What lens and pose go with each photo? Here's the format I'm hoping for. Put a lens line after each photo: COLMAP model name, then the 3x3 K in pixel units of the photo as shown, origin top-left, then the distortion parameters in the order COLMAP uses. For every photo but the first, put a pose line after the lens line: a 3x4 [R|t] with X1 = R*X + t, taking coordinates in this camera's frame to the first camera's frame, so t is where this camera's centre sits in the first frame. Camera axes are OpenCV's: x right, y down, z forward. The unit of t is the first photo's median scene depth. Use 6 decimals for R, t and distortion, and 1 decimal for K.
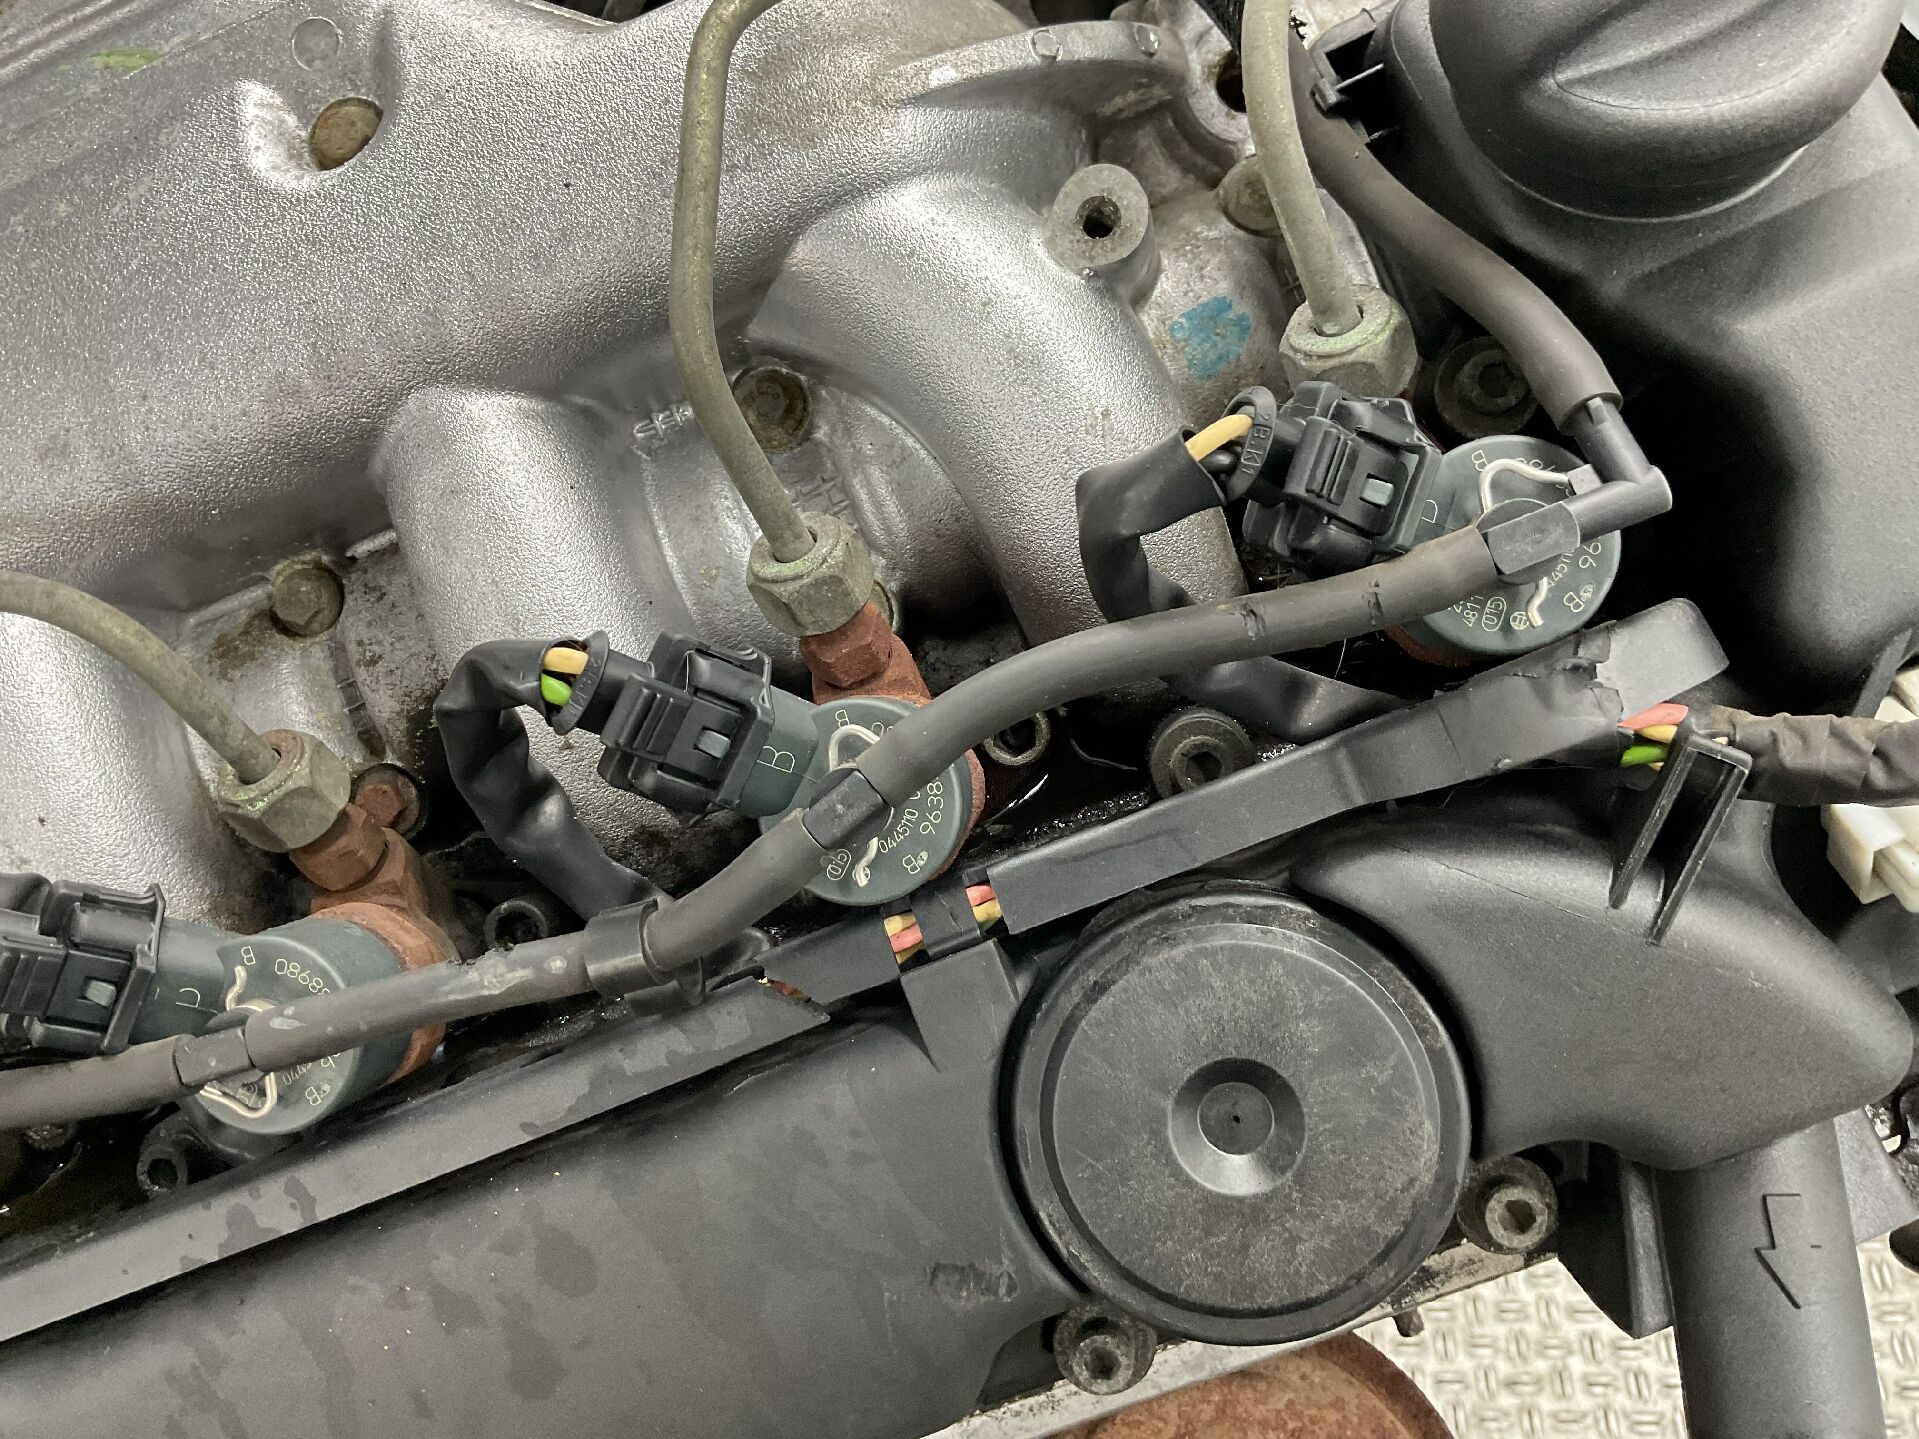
lens RADIAL K [[1561.6, 0, 959.5], [0, 1561.6, 719.5], [0, 0, 1]] dist [0.138325, -0.324914]
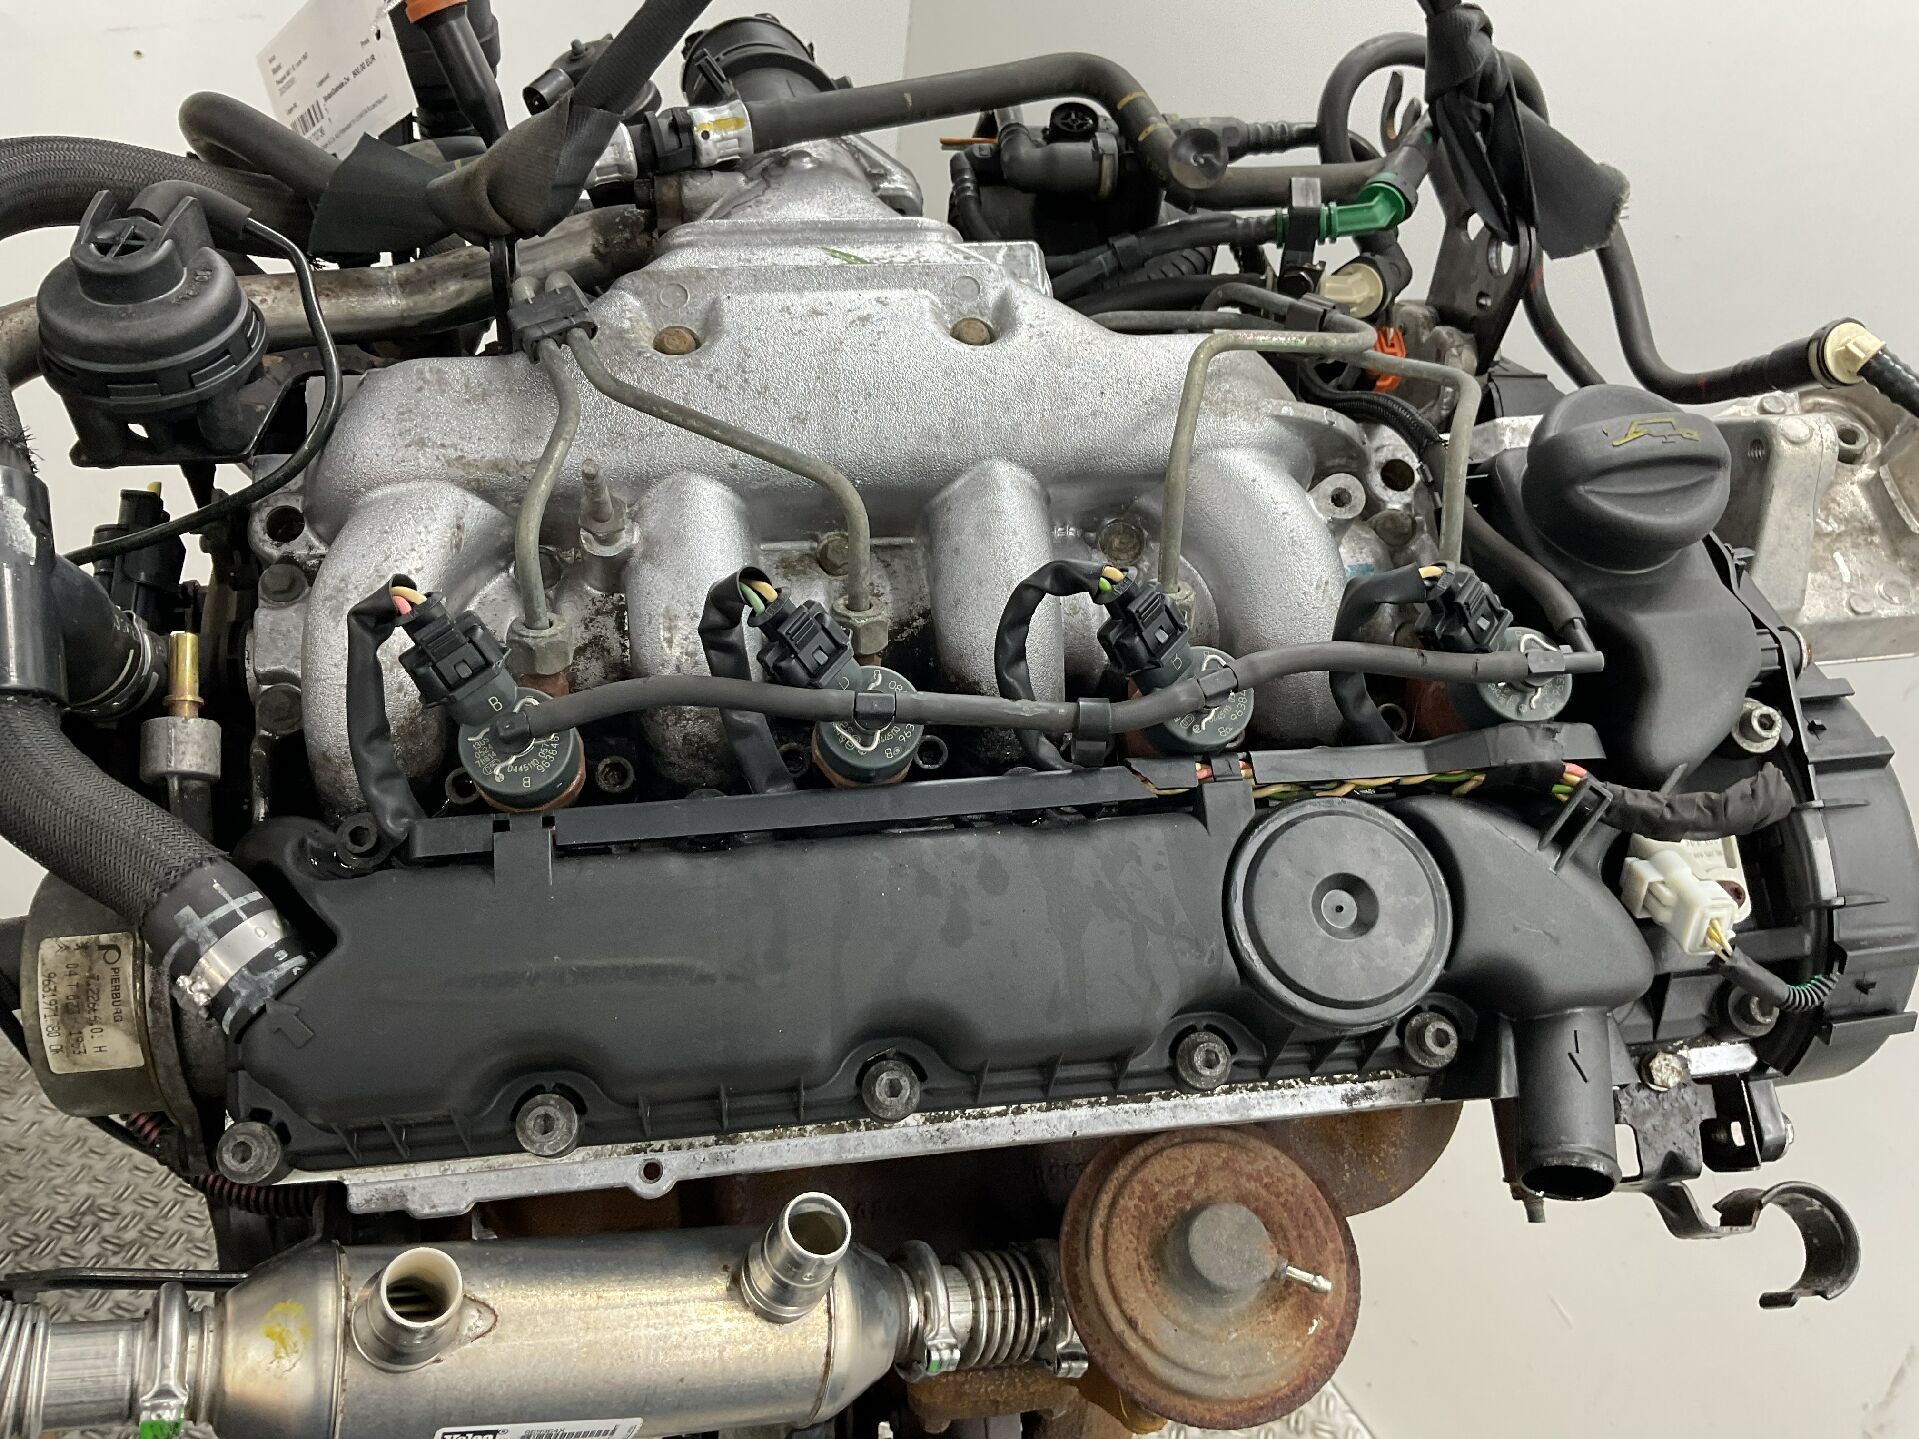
lens RADIAL K [[1561.6, 0, 959.5], [0, 1561.6, 719.5], [0, 0, 1]] dist [0.138325, -0.324914]
pose [[0.935961, 0.324408, 0.136879, -0.627865], [-0.270573, 0.911430, -0.309976, 0.794346], [-0.225314, 0.253090, 0.940840, -0.814052]]
